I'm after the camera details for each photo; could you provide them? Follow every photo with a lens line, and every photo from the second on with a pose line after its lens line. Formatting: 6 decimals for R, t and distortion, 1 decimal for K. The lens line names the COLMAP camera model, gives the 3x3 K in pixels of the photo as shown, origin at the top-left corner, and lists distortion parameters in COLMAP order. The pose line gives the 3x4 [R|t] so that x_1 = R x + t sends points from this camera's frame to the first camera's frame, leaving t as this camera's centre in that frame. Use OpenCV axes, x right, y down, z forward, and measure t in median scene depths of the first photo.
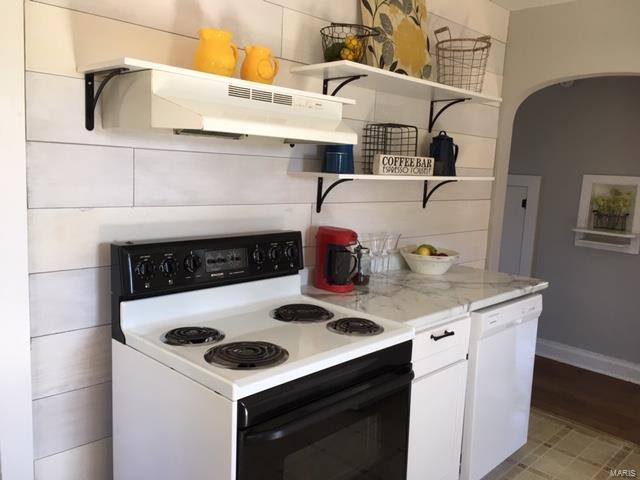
lens RADIAL K [[548.8, 0, 317.7], [0, 548.8, 238.3], [0, 0, 1]] dist [0.051103, -0.038135]
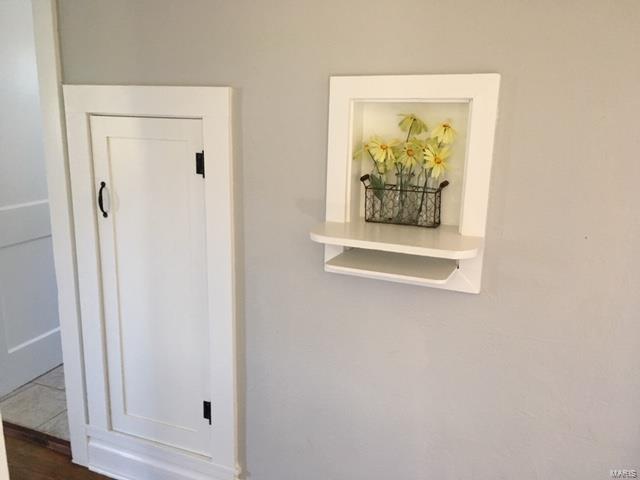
lens RADIAL K [[548.8, 0, 318.5], [0, 548.8, 240.9], [0, 0, 1]] dist [0.051103, -0.038135]
pose [[0.923014, -0.131112, 0.361739, 0.336830], [0.084586, 0.986296, 0.141653, -0.063040], [-0.375354, -0.100149, 0.921455, 0.678814]]
